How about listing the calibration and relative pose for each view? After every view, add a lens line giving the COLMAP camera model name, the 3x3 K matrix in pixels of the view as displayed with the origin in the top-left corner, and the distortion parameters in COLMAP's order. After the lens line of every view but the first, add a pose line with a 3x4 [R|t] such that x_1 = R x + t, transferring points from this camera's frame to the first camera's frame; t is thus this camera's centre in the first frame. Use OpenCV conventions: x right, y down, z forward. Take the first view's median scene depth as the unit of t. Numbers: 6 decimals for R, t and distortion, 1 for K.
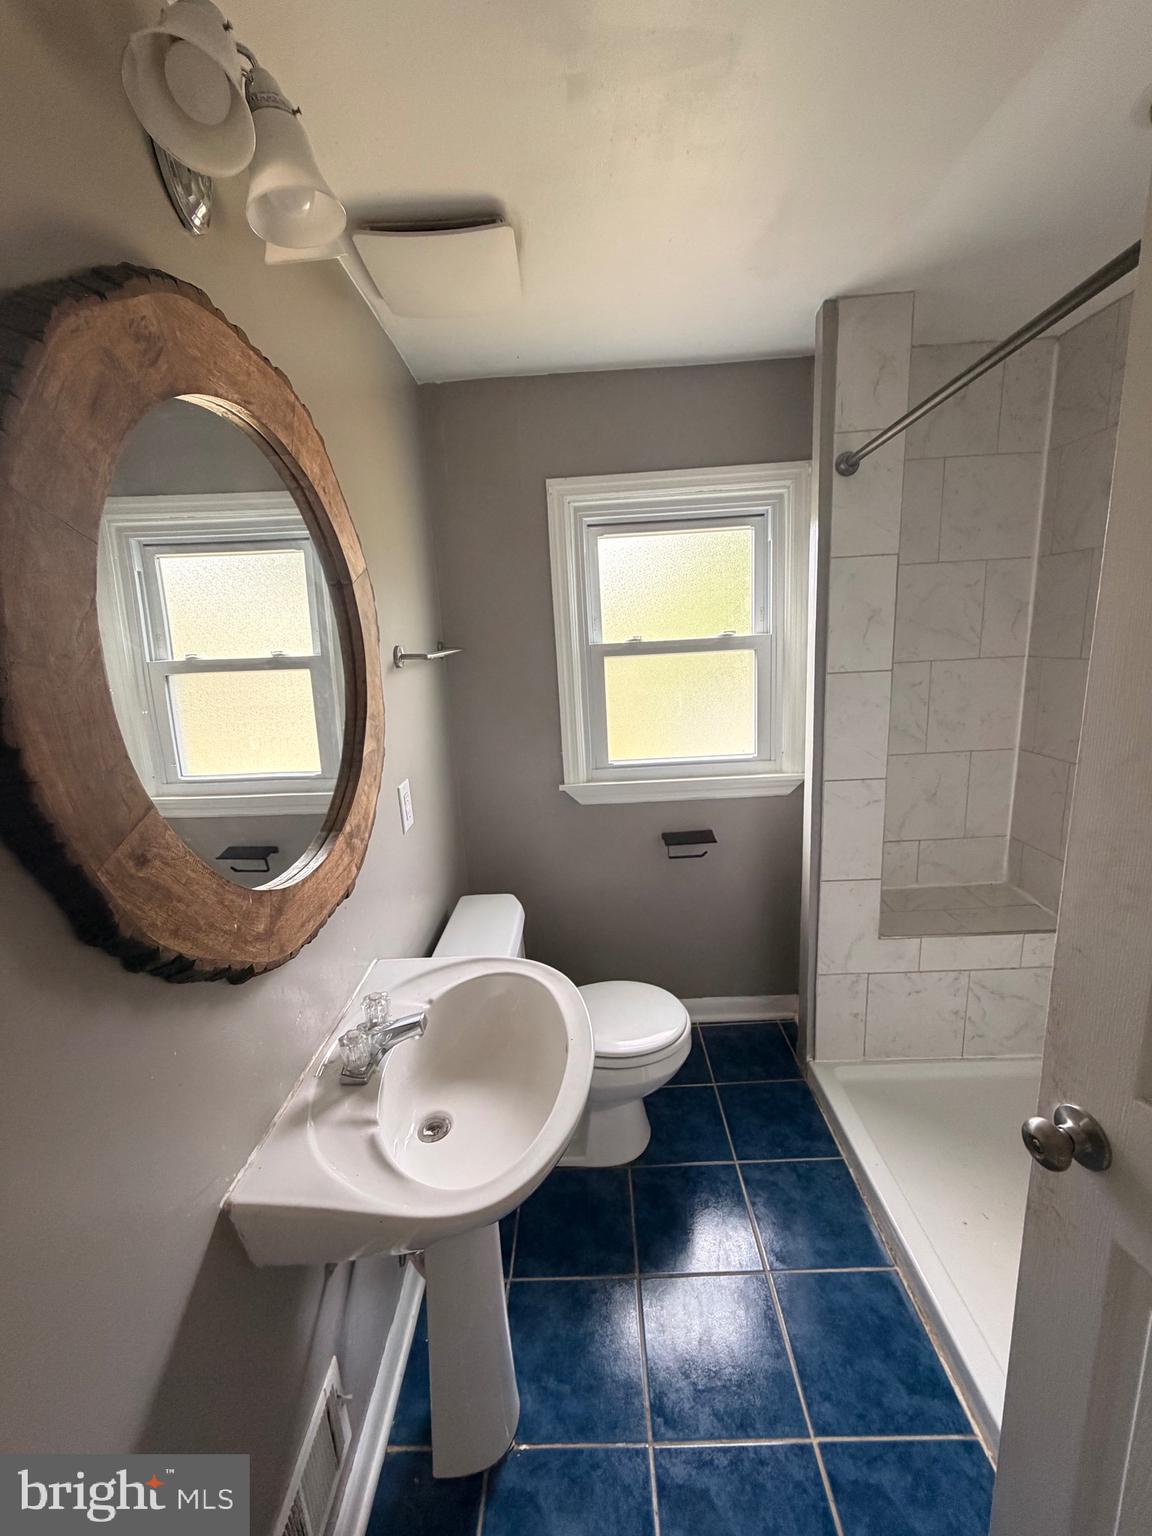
lens RADIAL K [[614.0, 0, 578.4], [0, 614.0, 764.8], [0, 0, 1]] dist [0.000962, -0.000016]
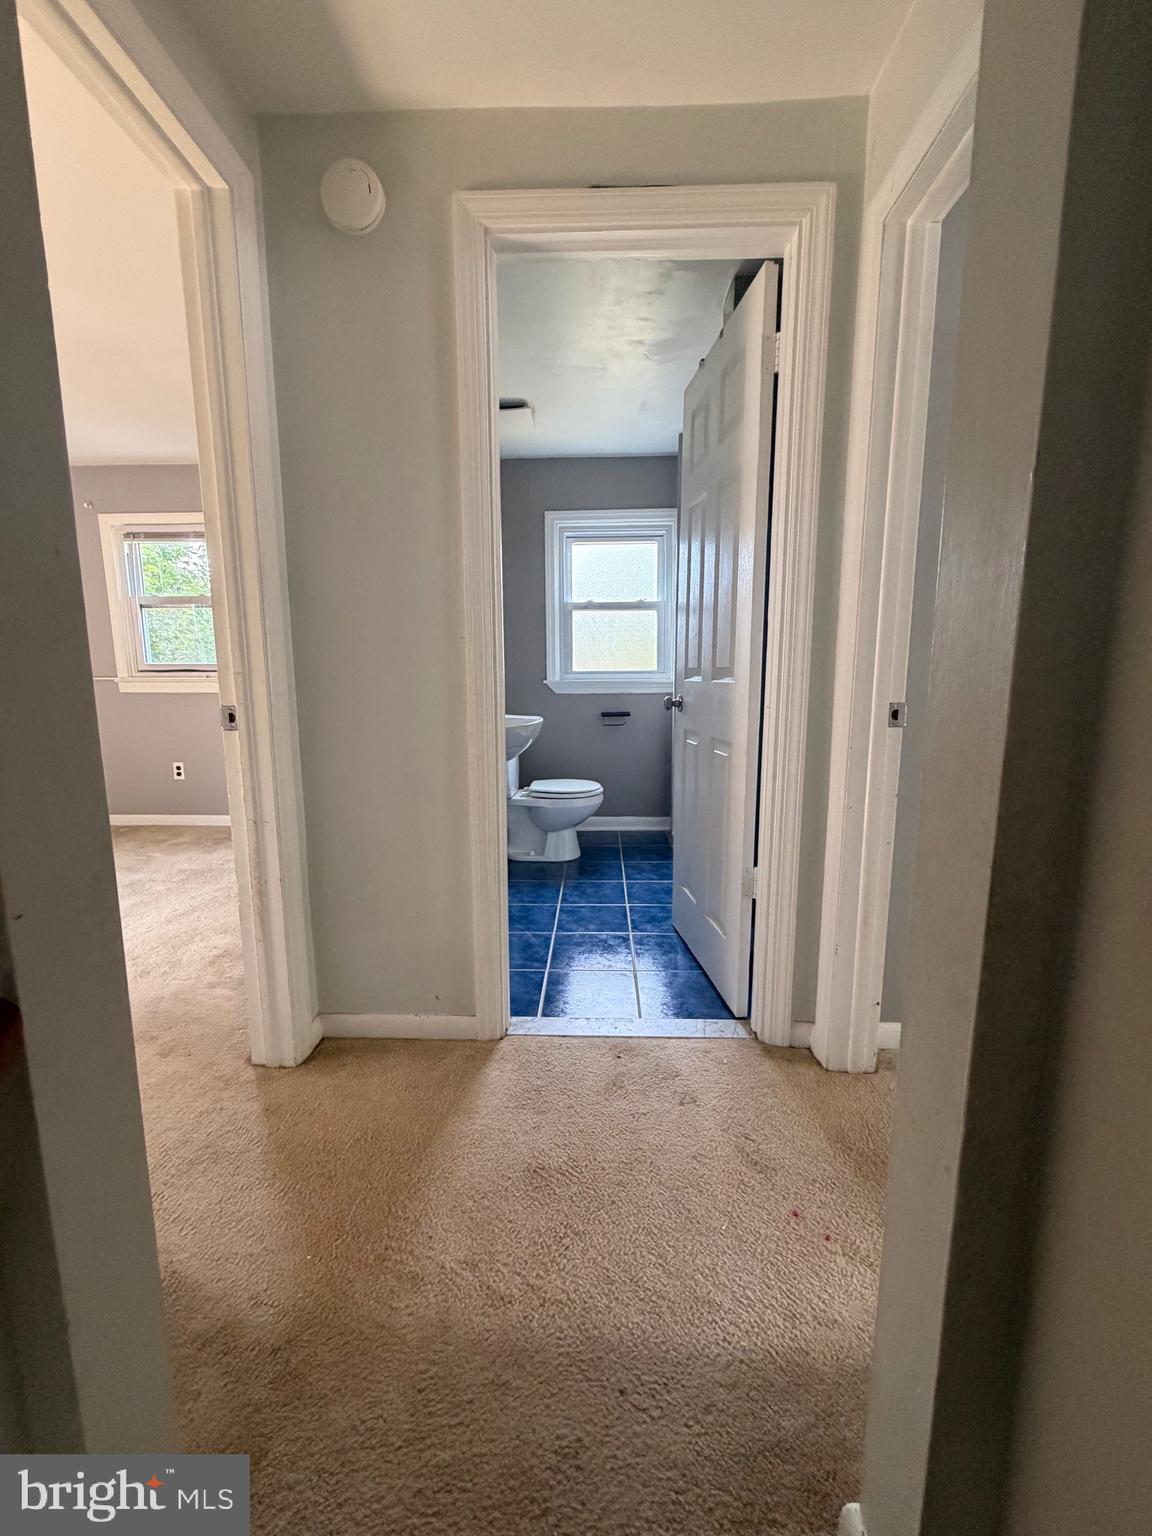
lens RADIAL K [[614.0, 0, 578.4], [0, 614.0, 764.8], [0, 0, 1]] dist [0.000962, -0.000016]
pose [[0.998674, 0.050224, -0.011329, 0.102682], [-0.050755, 0.997313, -0.052821, 0.368957], [0.008646, 0.053326, 0.998540, -0.764379]]
